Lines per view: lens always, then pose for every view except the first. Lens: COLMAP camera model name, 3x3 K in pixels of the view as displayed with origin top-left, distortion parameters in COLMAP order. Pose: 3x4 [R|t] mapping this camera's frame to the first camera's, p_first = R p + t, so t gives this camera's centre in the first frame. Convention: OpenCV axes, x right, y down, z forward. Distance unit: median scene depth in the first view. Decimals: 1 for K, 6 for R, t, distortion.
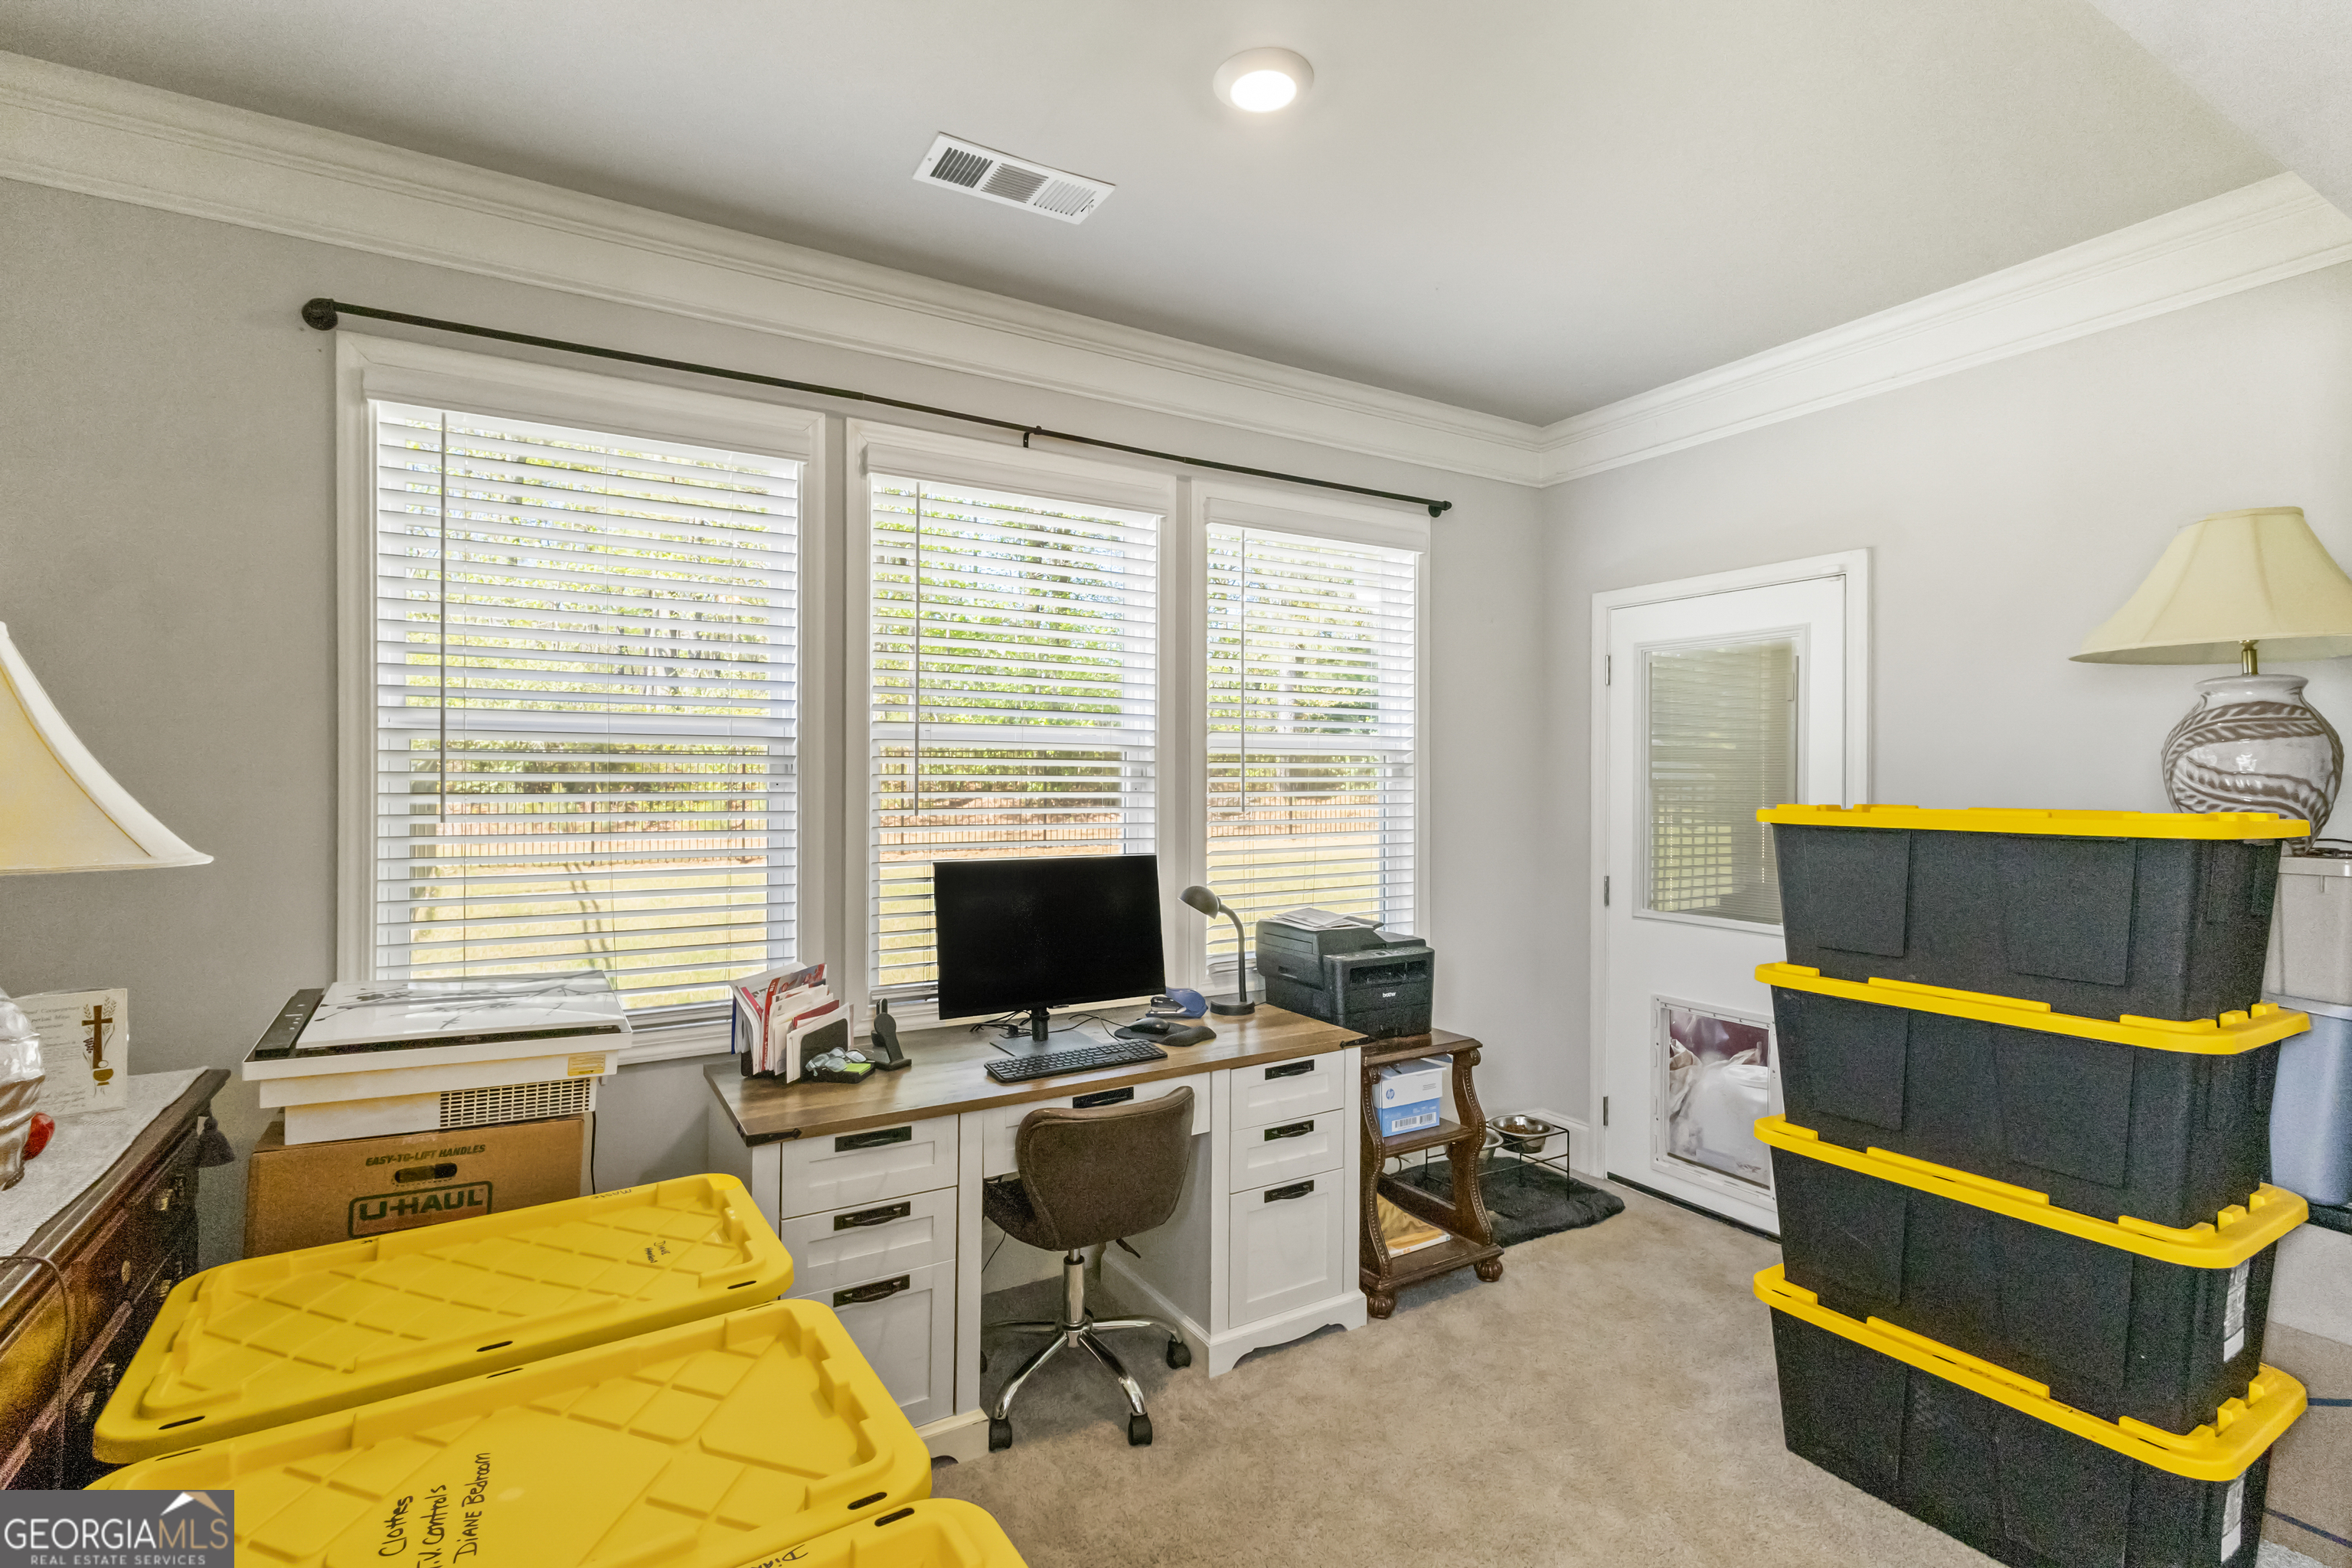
lens RADIAL K [[1087.3, 0, 1176.0], [0, 1087.3, 784.0], [0, 0, 1]] dist [0.000686, 0.000026]
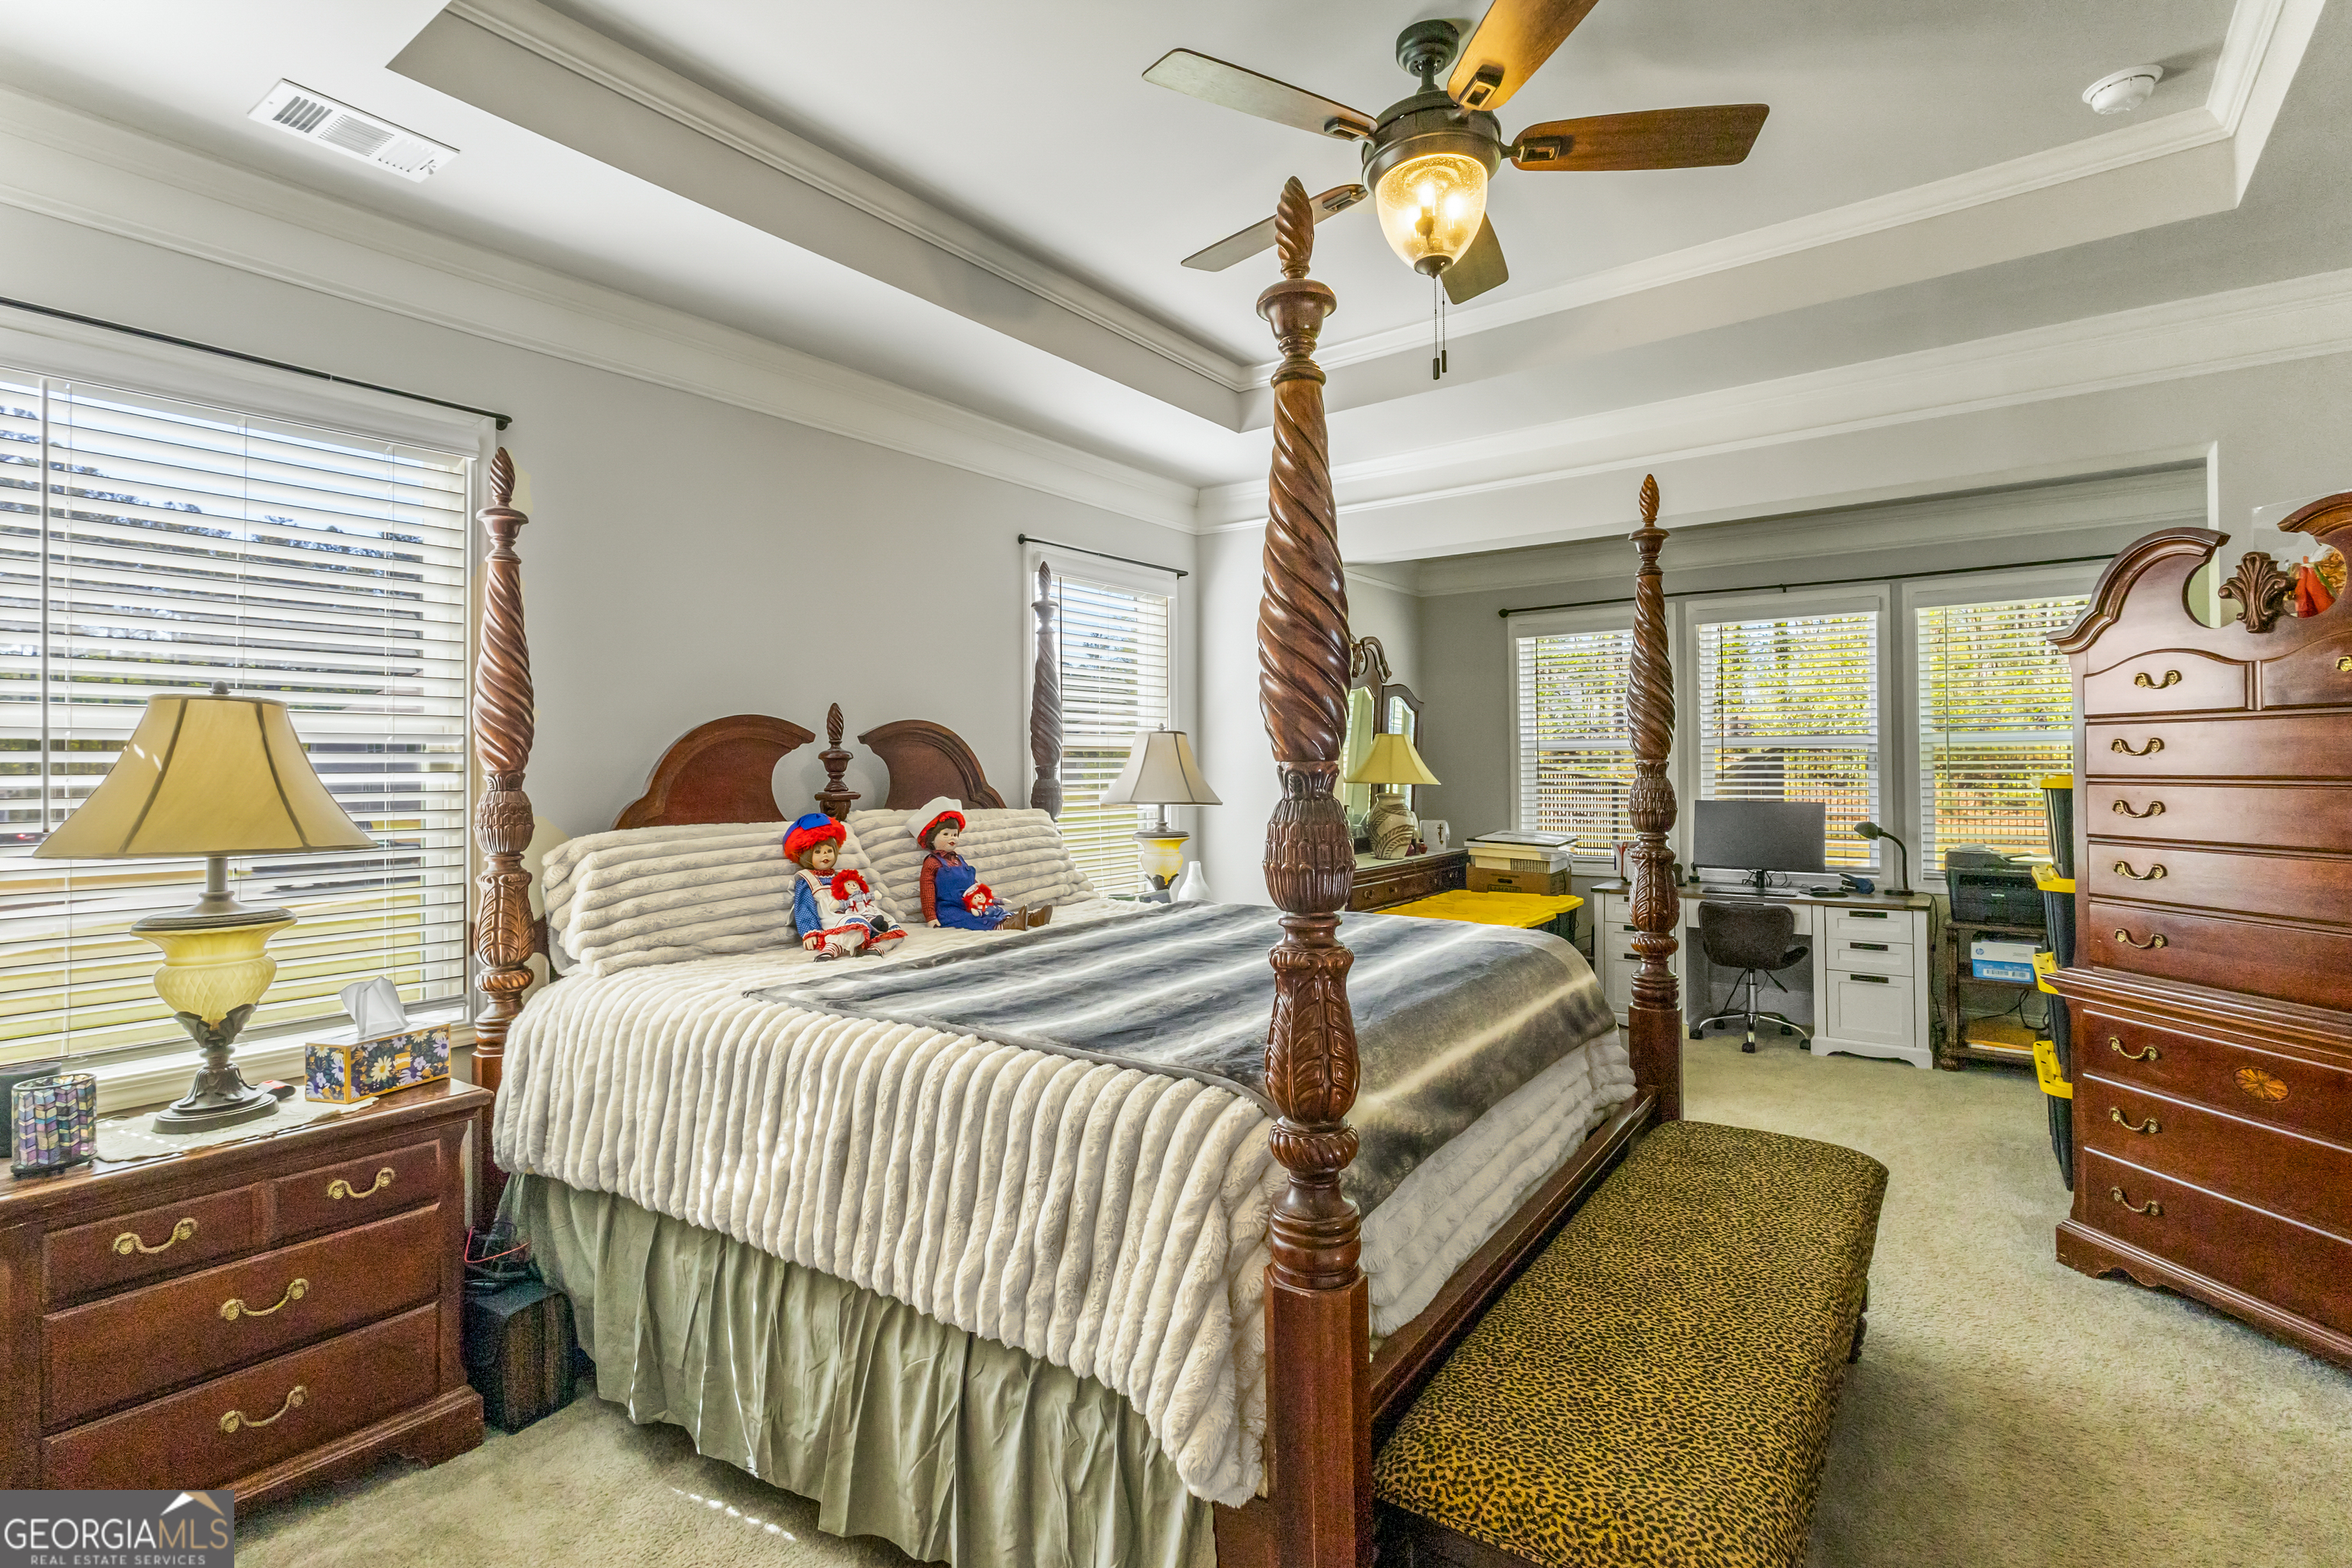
lens RADIAL K [[1087.3, 0, 1176.0], [0, 1087.3, 784.0], [0, 0, 1]] dist [0.000686, 0.000026]
pose [[0.377482, 0.011746, -0.925942, 1.406859], [0.004867, 0.999881, 0.014668, 0.000502], [0.926004, -0.010043, 0.377380, -0.838635]]
